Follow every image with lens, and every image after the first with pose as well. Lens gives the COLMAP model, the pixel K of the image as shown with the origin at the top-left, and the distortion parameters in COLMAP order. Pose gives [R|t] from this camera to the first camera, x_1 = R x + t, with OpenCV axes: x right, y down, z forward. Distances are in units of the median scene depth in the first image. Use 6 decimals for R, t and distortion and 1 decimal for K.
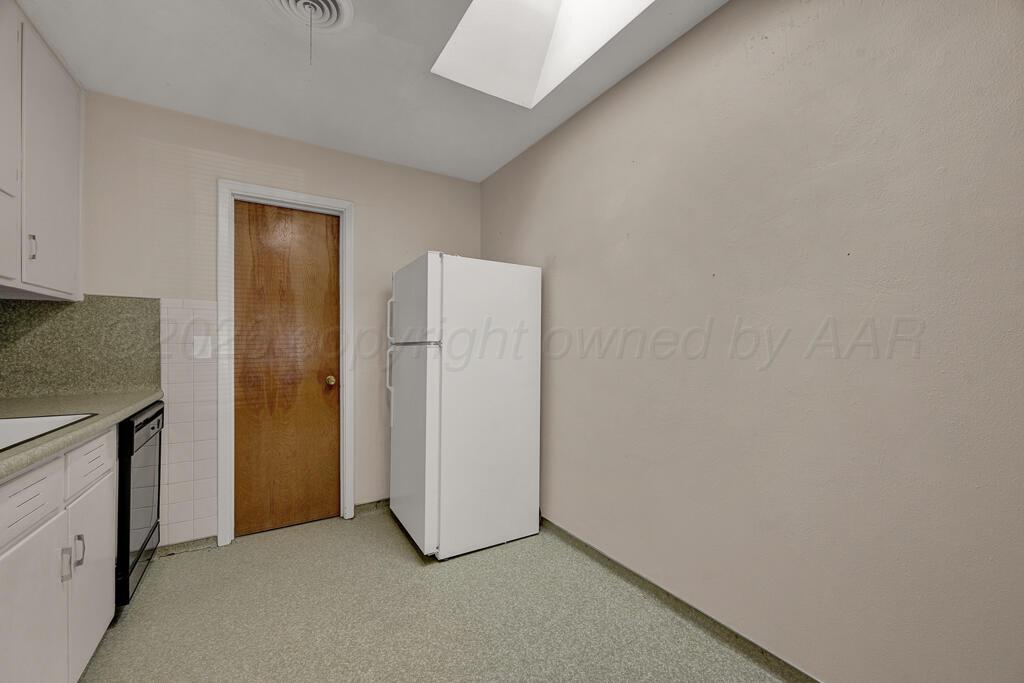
lens RADIAL K [[400.6, 0, 514.5], [0, 400.6, 345.1], [0, 0, 1]] dist [-0.000539, -0.000116]
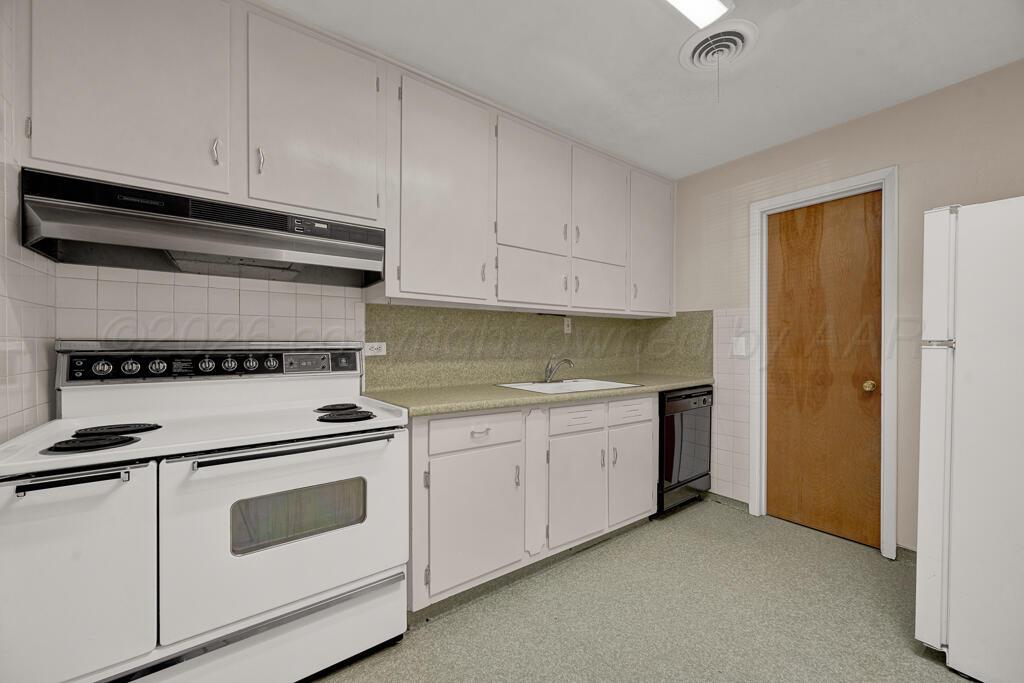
lens RADIAL K [[400.6, 0, 513.4], [0, 400.6, 343.4], [0, 0, 1]] dist [-0.000539, -0.000116]
pose [[0.080594, 0.001040, -0.996746, 0.365325], [0.000354, 0.999999, 0.001072, -0.003991], [0.996747, -0.000440, 0.080594, 0.192720]]
